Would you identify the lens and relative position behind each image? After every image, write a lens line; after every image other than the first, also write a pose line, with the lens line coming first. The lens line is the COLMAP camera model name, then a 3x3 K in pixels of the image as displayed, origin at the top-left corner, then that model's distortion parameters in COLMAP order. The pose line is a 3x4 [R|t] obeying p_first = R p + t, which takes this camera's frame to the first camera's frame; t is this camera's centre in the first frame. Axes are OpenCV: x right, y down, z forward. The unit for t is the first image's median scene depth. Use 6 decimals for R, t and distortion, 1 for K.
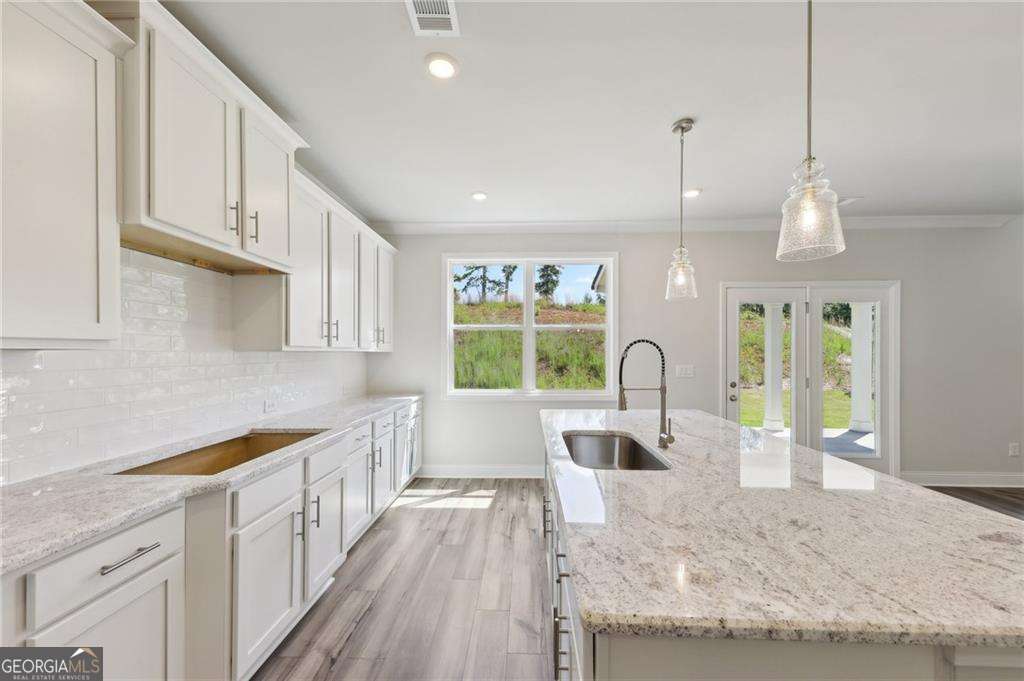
lens RADIAL K [[377.8, 0, 512.3], [0, 377.8, 351.0], [0, 0, 1]] dist [0.018025, -0.002054]
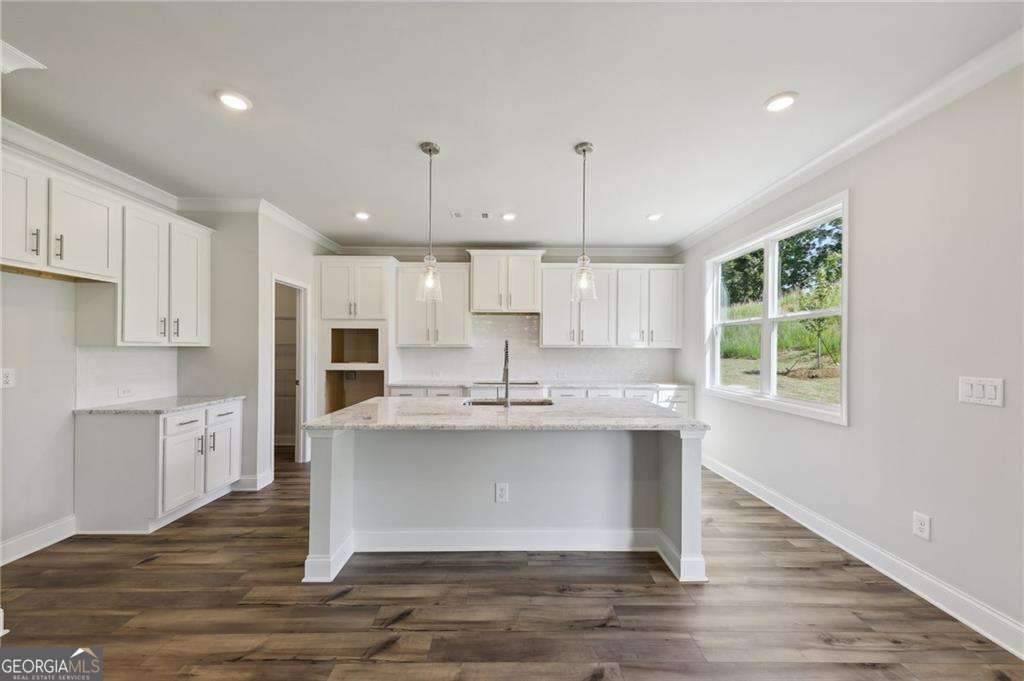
lens RADIAL K [[377.8, 0, 510.3], [0, 377.8, 345.3], [0, 0, 1]] dist [0.018025, -0.002054]
pose [[0.056309, -0.009292, -0.998370, 1.102227], [-0.000715, 0.999956, -0.009347, 0.005153], [0.998413, 0.001241, 0.056300, 0.505274]]
